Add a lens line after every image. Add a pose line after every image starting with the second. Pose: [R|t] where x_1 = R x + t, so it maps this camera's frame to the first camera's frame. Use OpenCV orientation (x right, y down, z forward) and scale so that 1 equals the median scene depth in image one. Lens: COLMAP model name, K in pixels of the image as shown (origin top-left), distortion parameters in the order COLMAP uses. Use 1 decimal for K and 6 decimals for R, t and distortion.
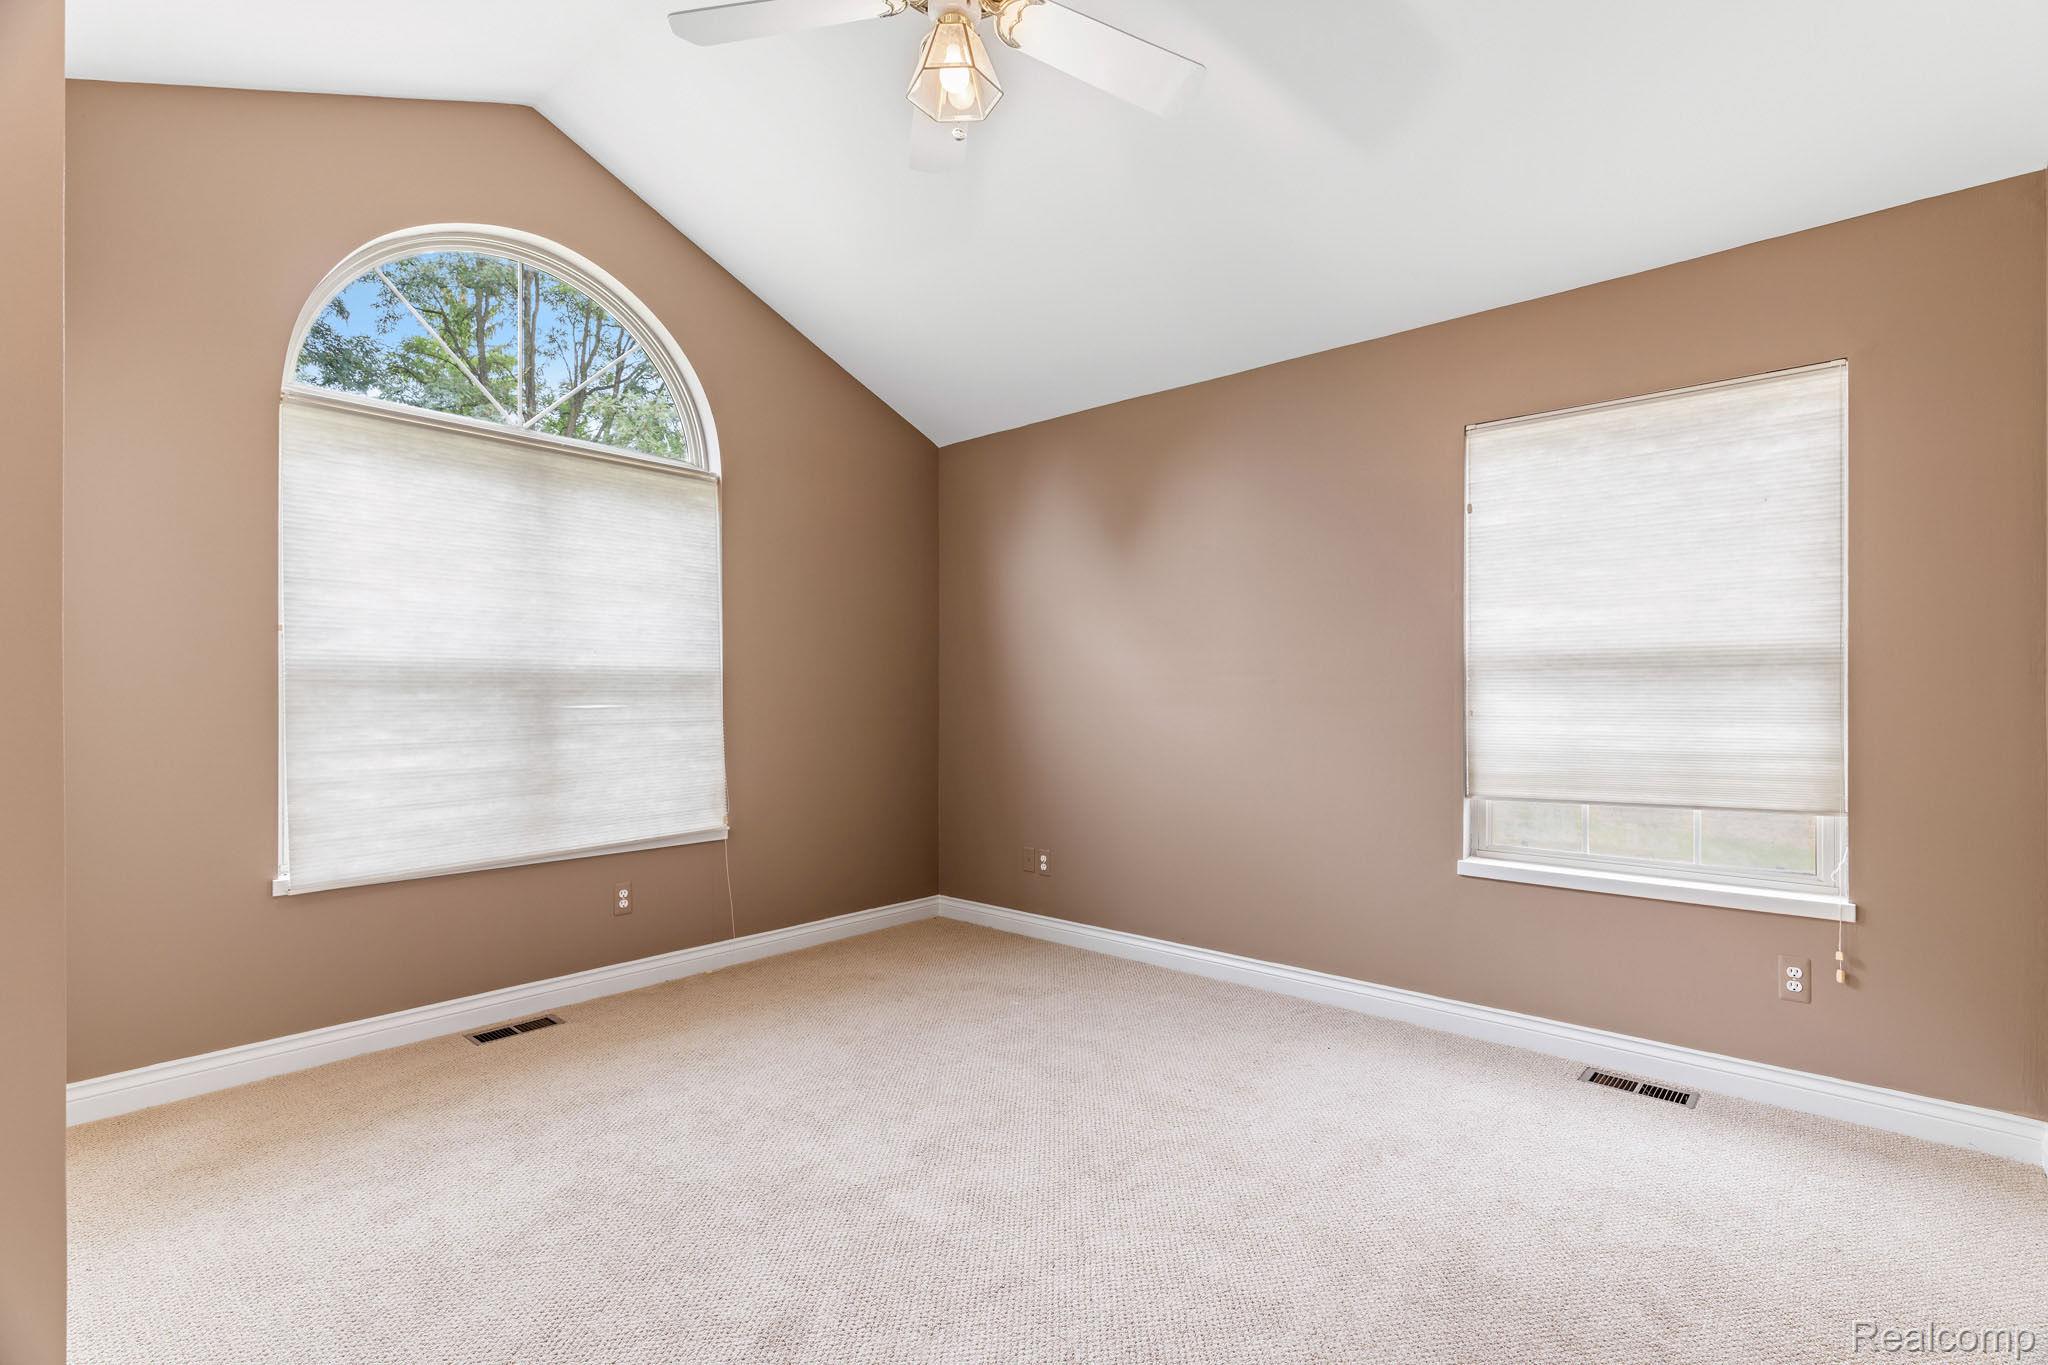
lens RADIAL K [[942.7, 0, 1046.0], [0, 942.7, 685.9], [0, 0, 1]] dist [-0.000696, 0.000063]
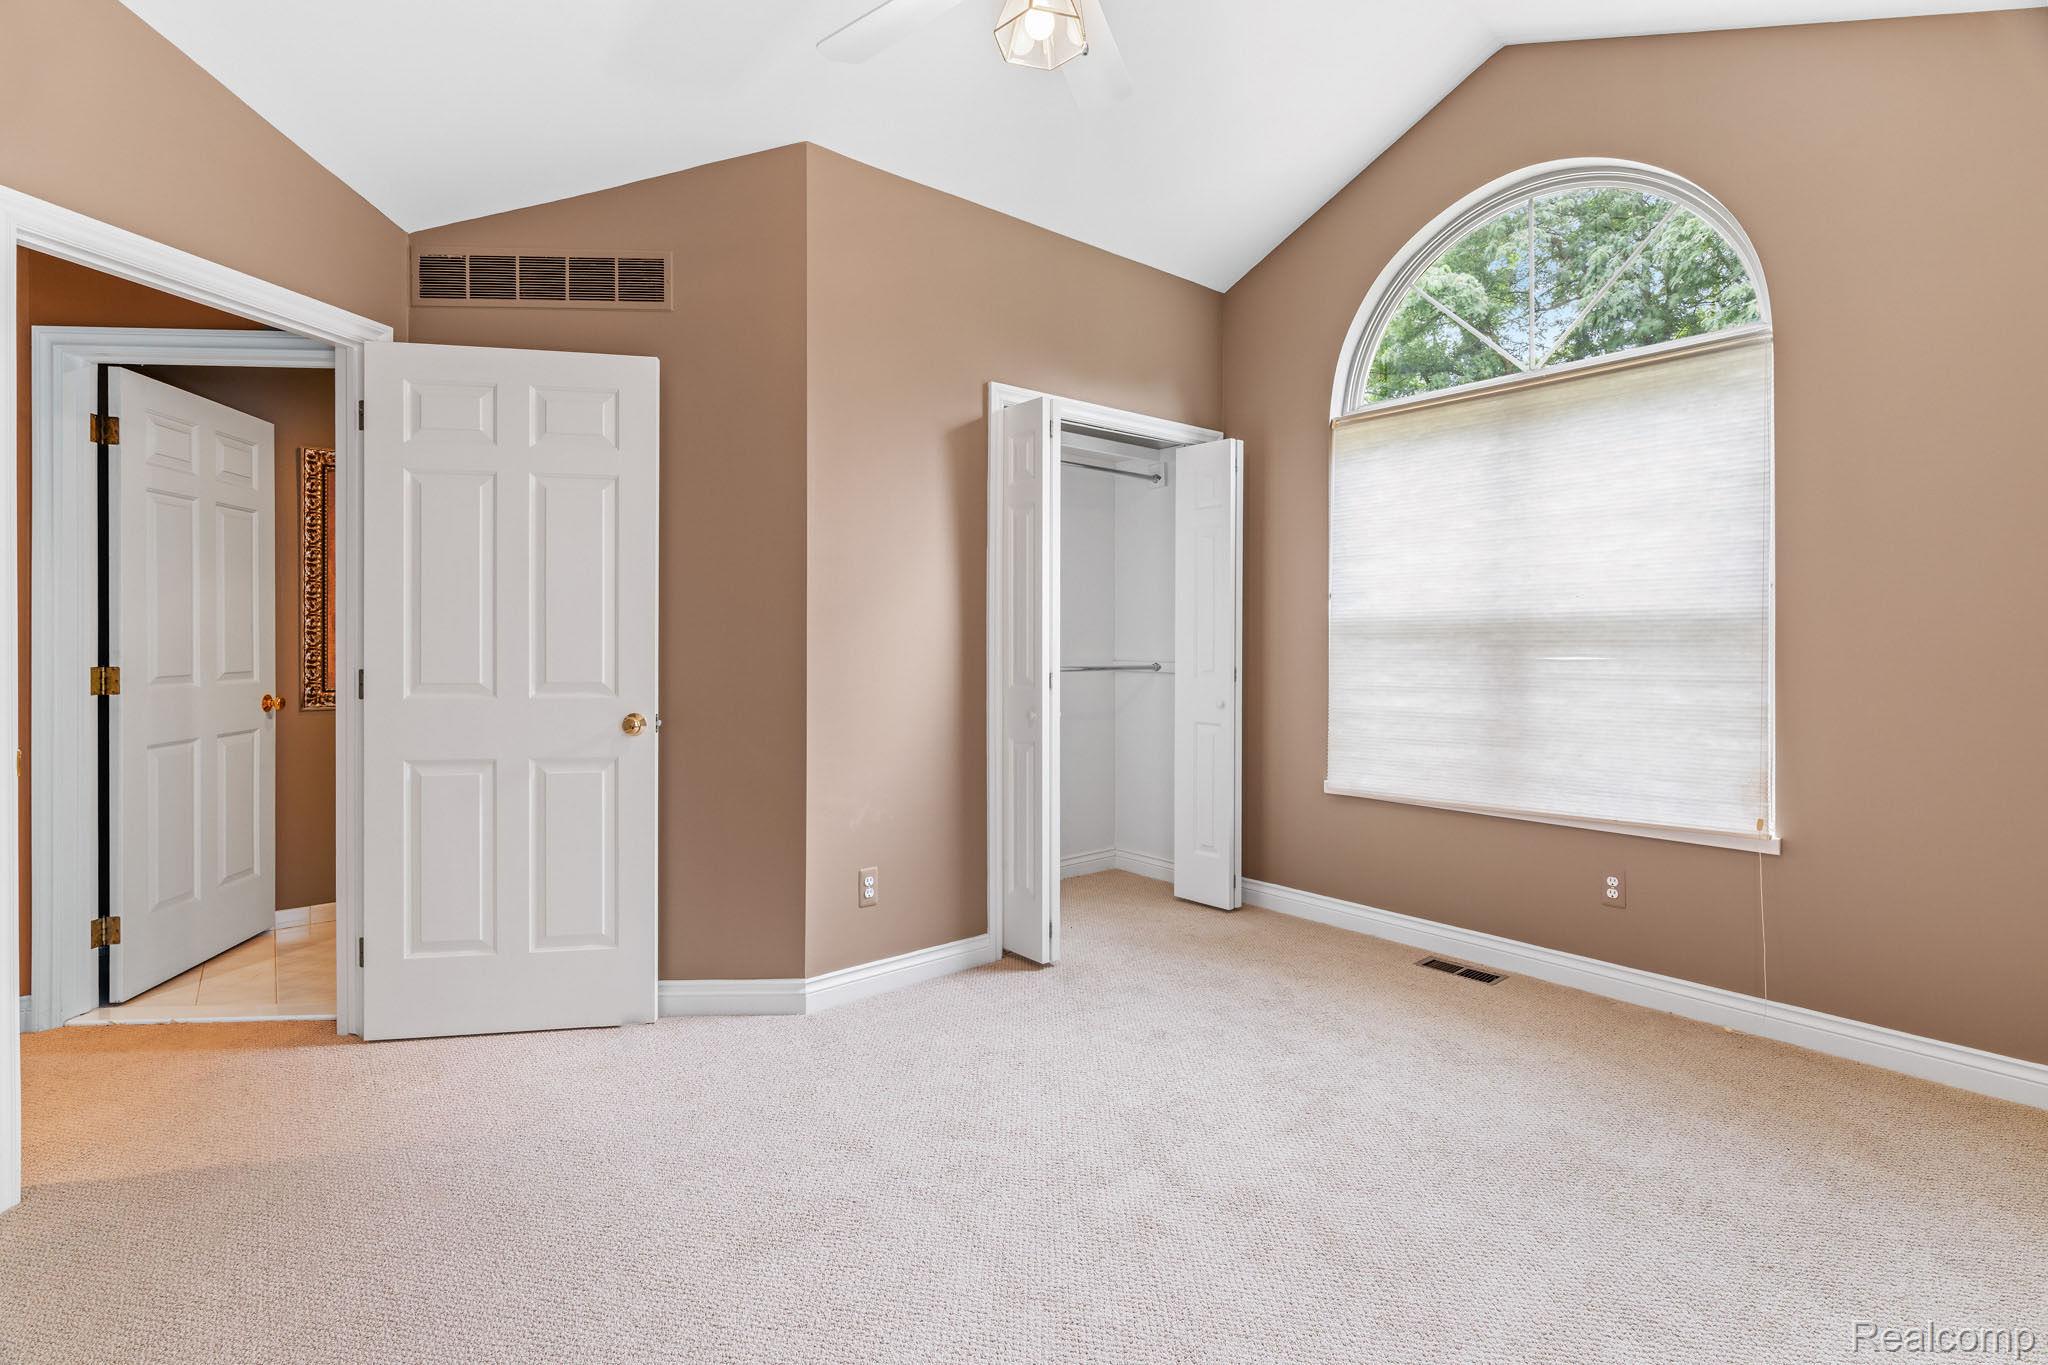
lens RADIAL K [[936.2, 0, 1031.0], [0, 936.2, 649.9], [0, 0, 1]] dist [0.000683, -0.000202]
pose [[-0.163490, 0.000127, -0.986545, 0.488917], [0.002949, 0.999996, -0.000360, 0.013210], [0.986541, -0.002968, -0.163490, 0.662402]]
